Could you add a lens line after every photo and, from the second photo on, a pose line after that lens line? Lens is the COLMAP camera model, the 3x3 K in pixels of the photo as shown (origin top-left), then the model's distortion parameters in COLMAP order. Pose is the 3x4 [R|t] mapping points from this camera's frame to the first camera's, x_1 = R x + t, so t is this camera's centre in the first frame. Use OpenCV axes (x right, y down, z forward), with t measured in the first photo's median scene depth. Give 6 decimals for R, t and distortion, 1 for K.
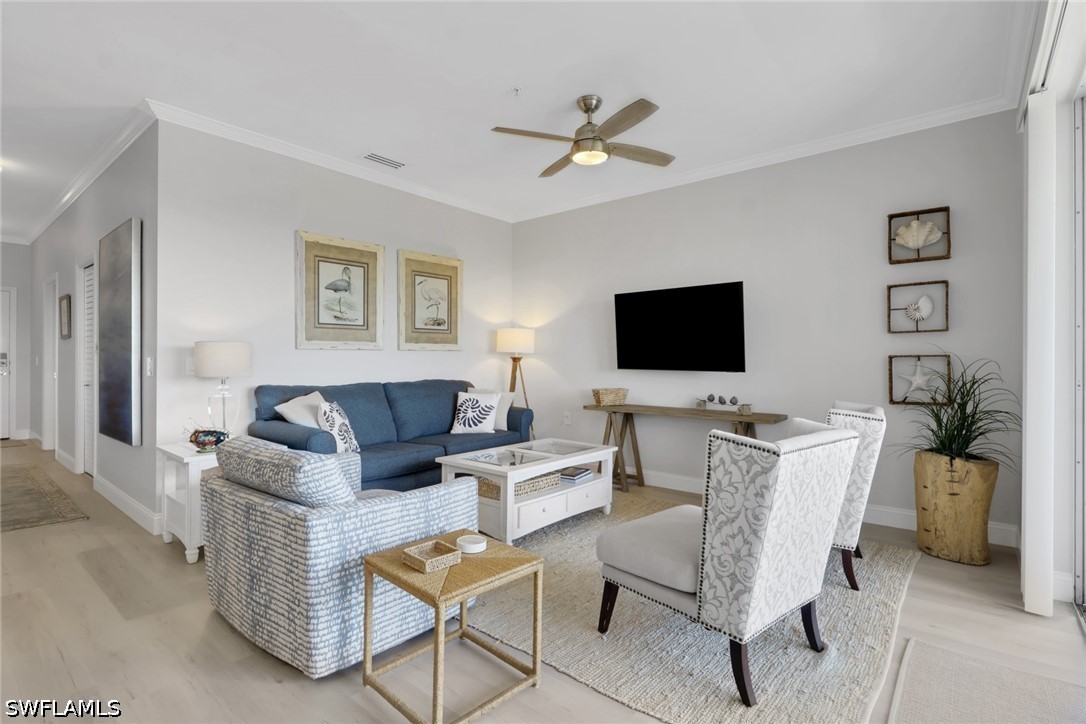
lens RADIAL K [[513.7, 0, 536.1], [0, 513.7, 360.9], [0, 0, 1]] dist [-0.011280, 0.004471]
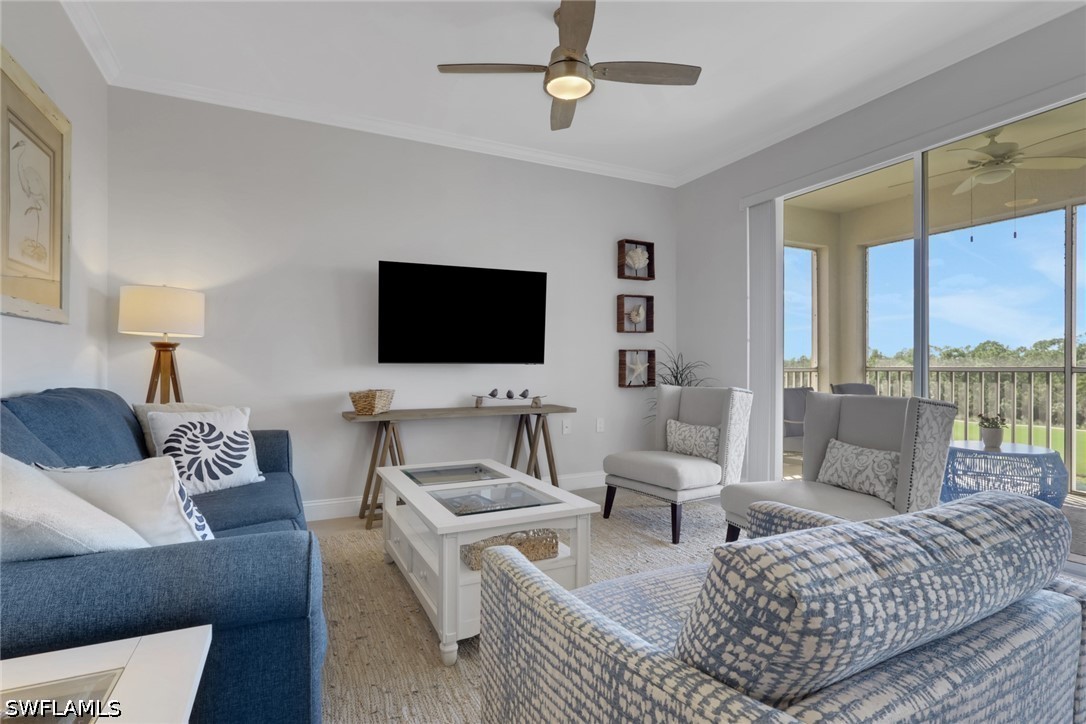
lens RADIAL K [[533.8, 0, 542.3], [0, 533.8, 364.5], [0, 0, 1]] dist [-0.001380, 0.000253]
pose [[0.400967, -0.002599, 0.916089, -0.559930], [0.003441, 0.999993, 0.001331, 0.022163], [-0.916086, 0.002618, 0.400973, 0.598111]]
